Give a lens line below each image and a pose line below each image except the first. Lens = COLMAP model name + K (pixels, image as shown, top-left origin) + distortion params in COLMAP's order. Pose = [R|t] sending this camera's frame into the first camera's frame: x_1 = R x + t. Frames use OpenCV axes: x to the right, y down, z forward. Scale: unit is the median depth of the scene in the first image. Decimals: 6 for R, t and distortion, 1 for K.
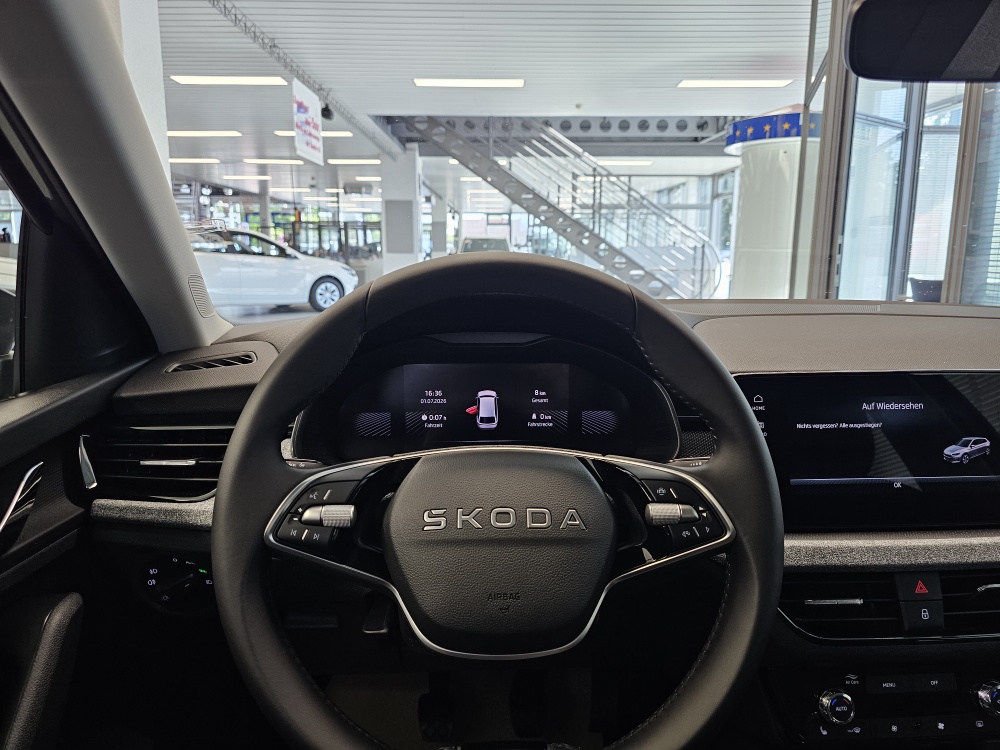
lens RADIAL K [[682.3, 0, 504.3], [0, 682.3, 366.8], [0, 0, 1]] dist [0.059892, -0.075017]
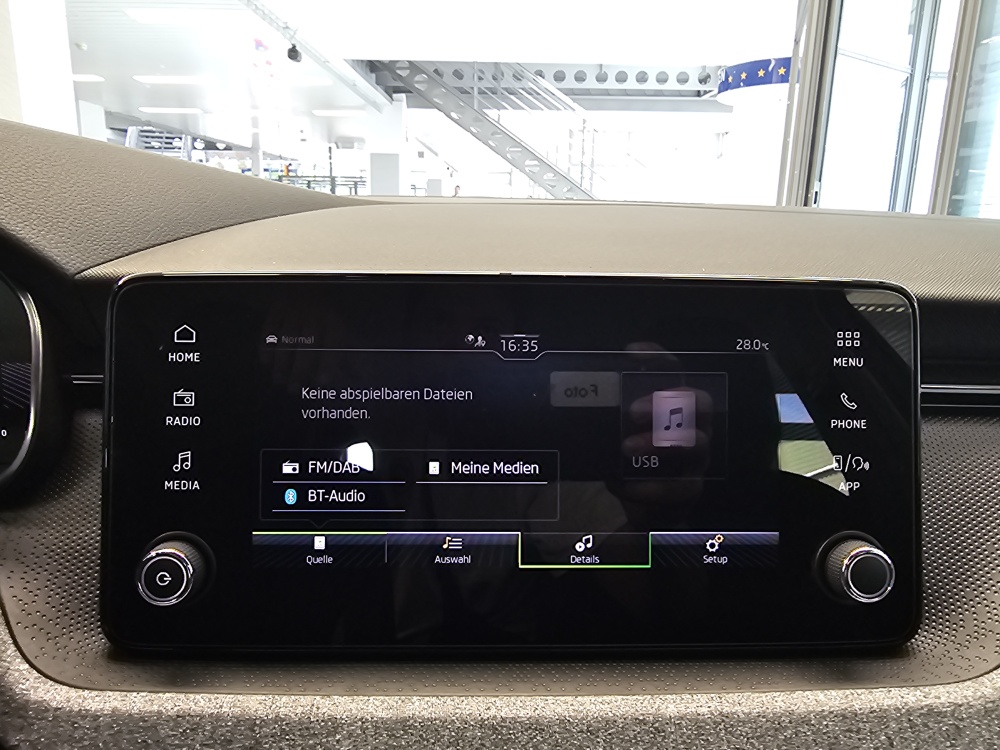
lens RADIAL K [[684.9, 0, 495.4], [0, 684.9, 371.9], [0, 0, 1]] dist [0.005359, -0.002120]
pose [[0.999593, 0.020765, -0.019584, 0.487644], [-0.019576, 0.998062, 0.059075, 0.035653], [0.020773, -0.058668, 0.998061, 0.518108]]
